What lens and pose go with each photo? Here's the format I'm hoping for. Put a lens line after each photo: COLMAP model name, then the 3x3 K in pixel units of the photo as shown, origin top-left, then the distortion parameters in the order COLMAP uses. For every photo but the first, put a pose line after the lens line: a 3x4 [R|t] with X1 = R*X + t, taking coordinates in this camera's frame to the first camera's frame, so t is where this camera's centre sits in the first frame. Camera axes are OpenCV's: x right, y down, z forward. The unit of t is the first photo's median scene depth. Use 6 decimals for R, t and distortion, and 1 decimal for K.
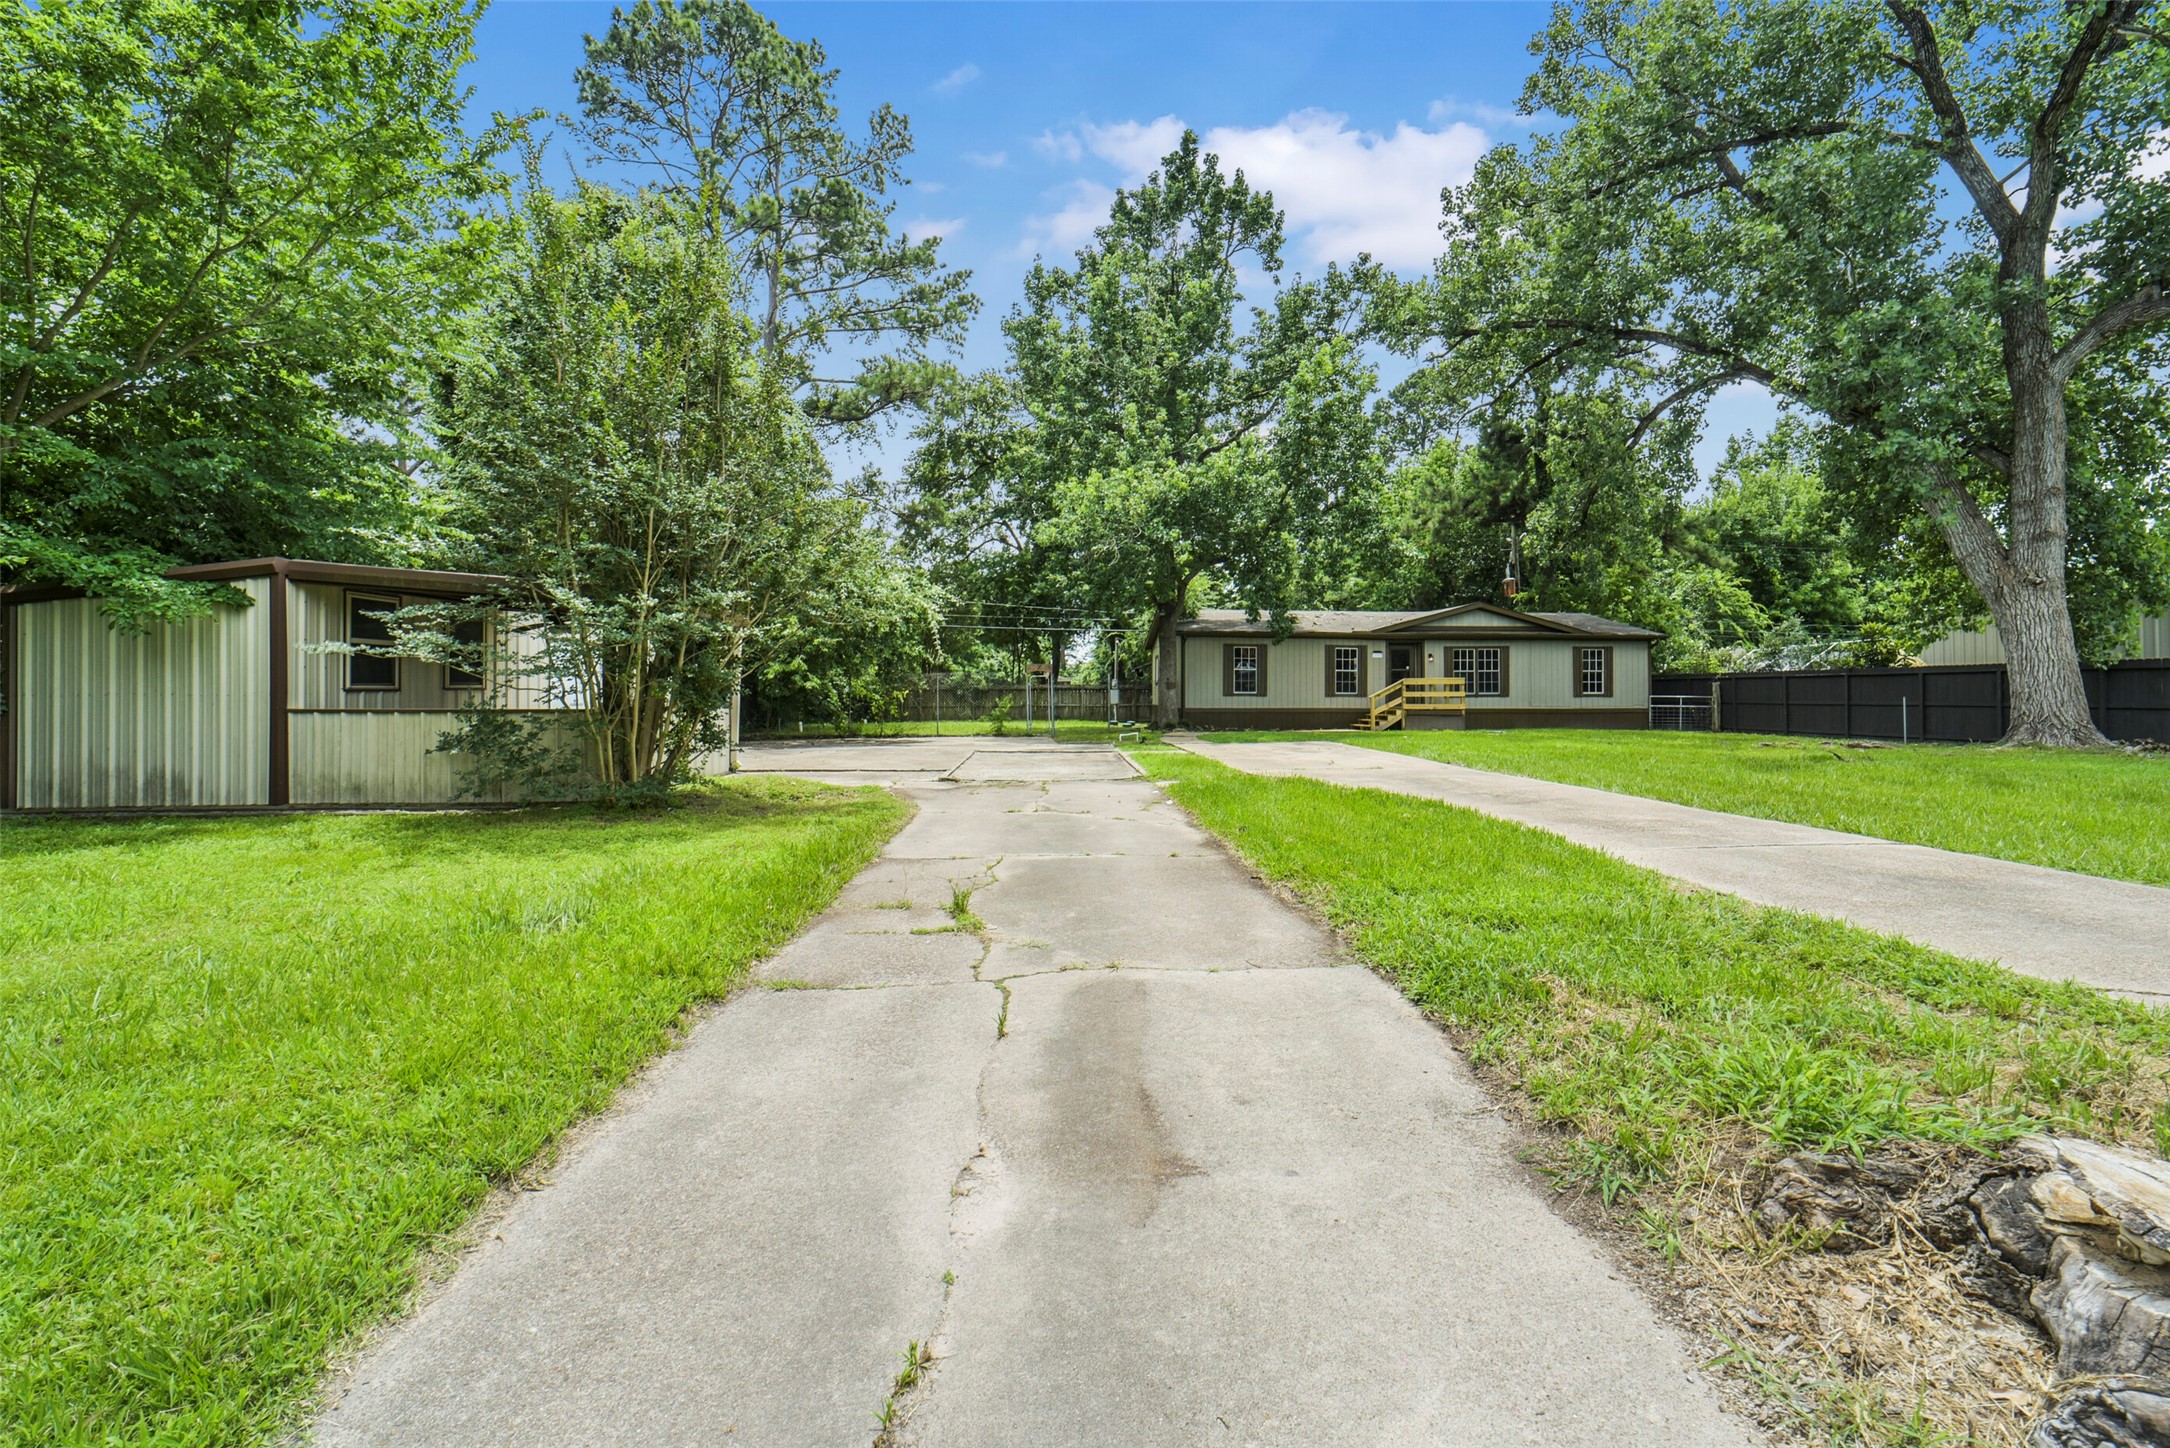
lens RADIAL K [[852.2, 0, 1123.7], [0, 852.2, 667.0], [0, 0, 1]] dist [-0.038118, 0.009743]
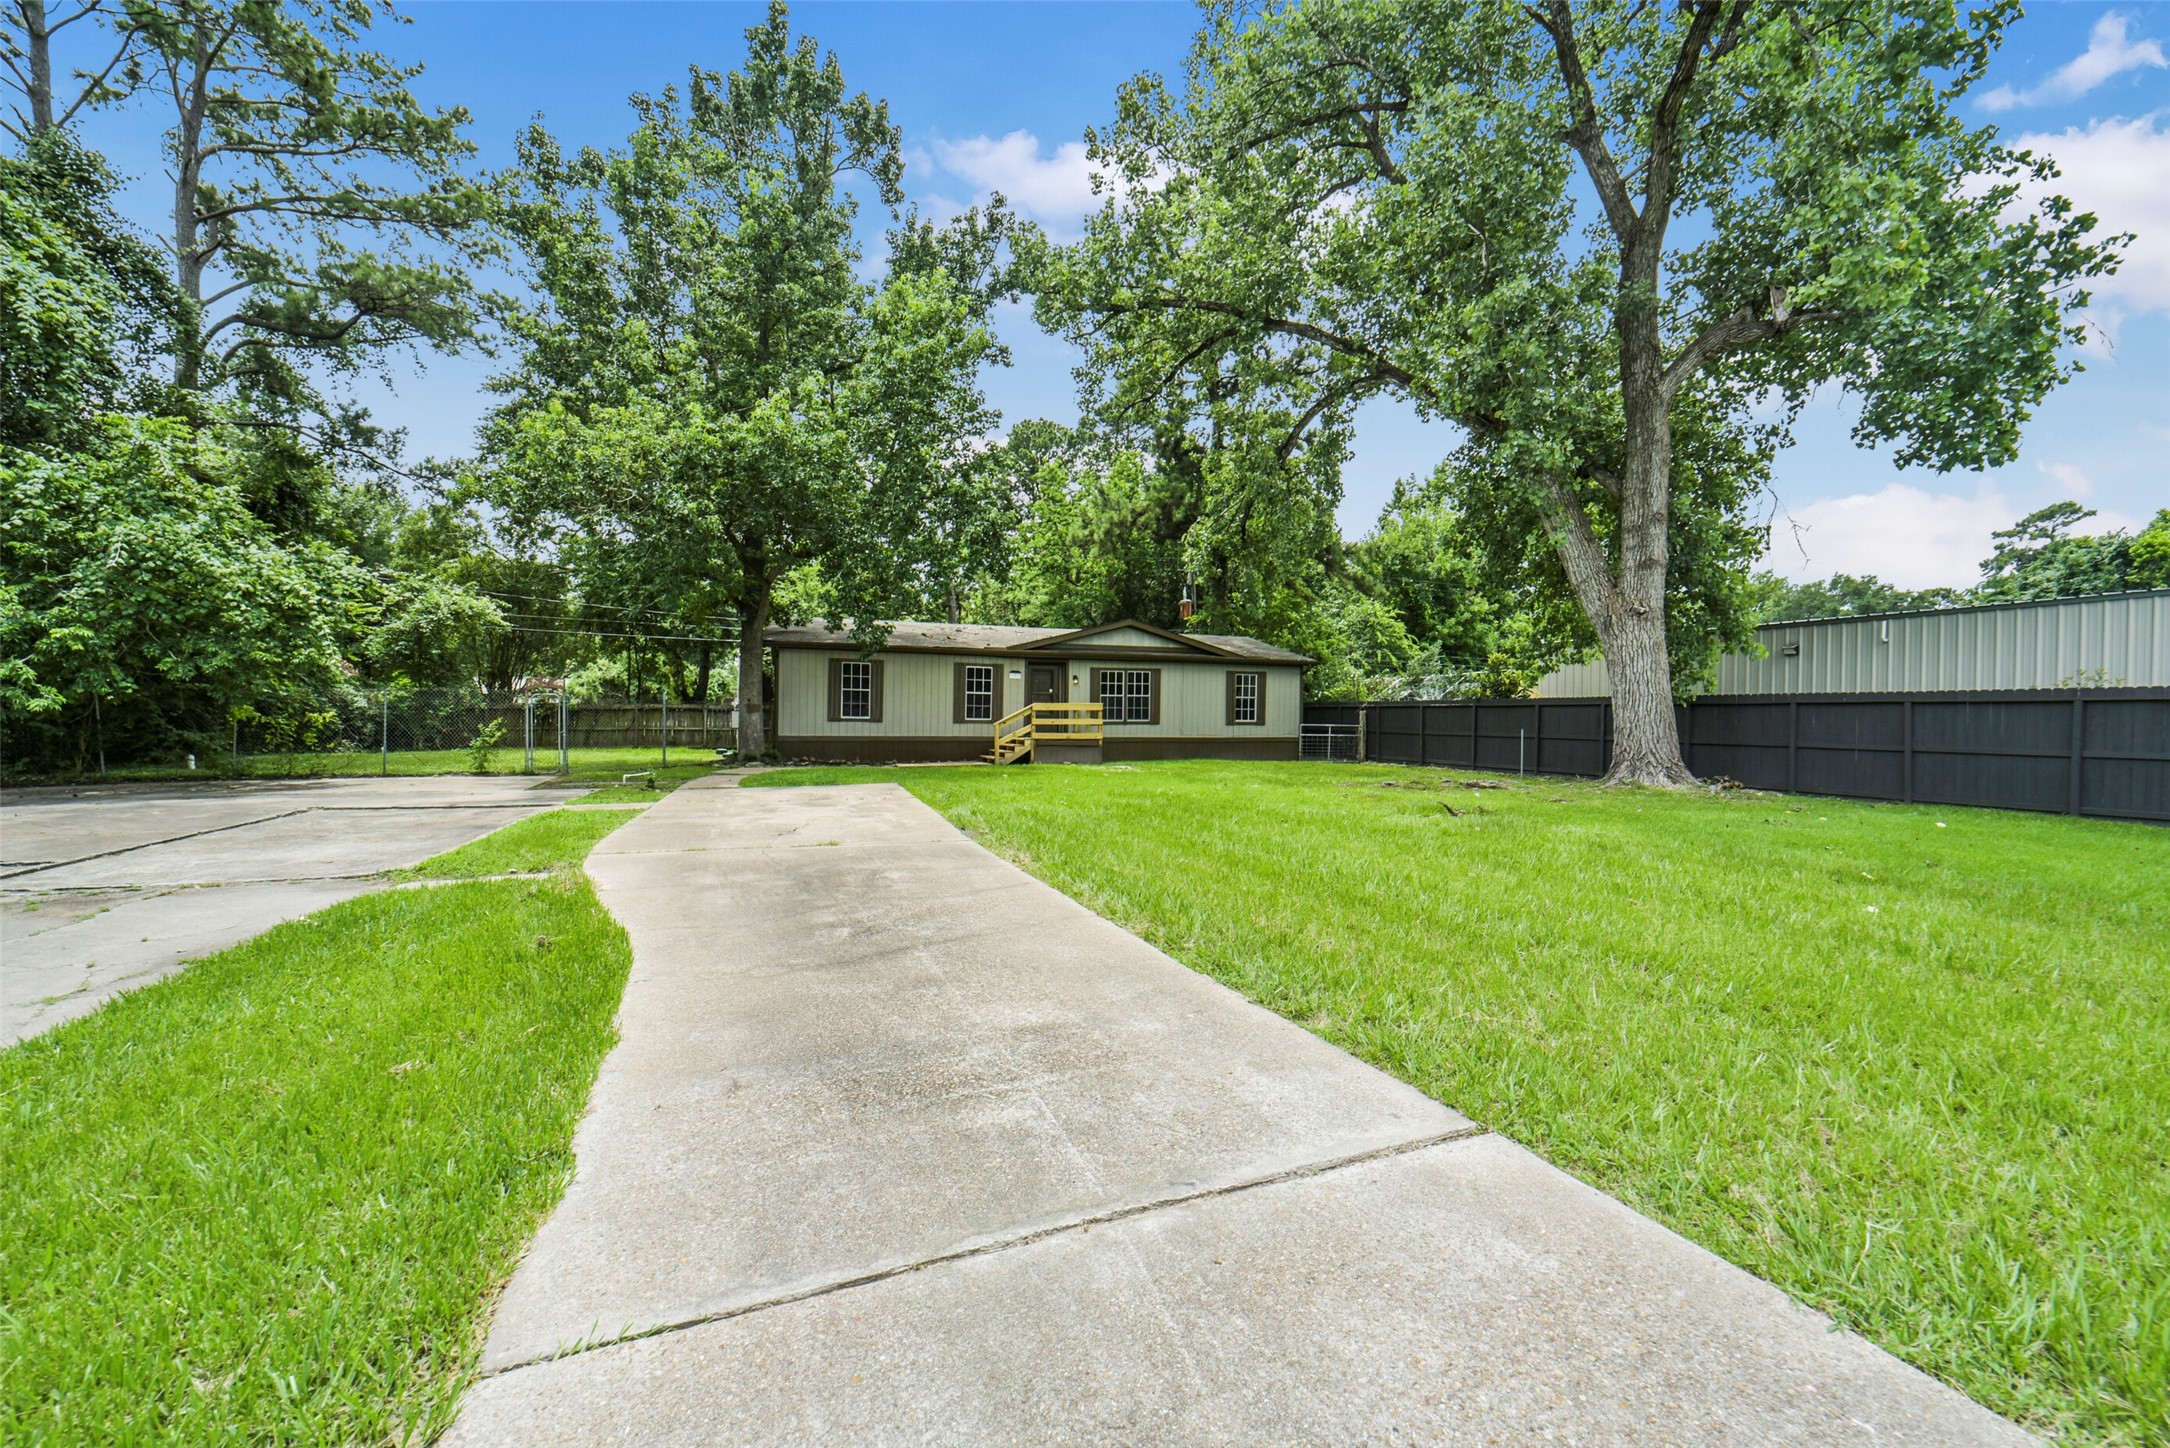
lens RADIAL K [[852.2, 0, 1093.7], [0, 852.2, 714.6], [0, 0, 1]] dist [-0.038118, 0.009743]
pose [[0.960968, 0.008557, 0.276528, 0.146558], [-0.017440, 0.999407, 0.029680, -0.001609], [-0.276110, -0.033344, 0.960547, 0.150245]]
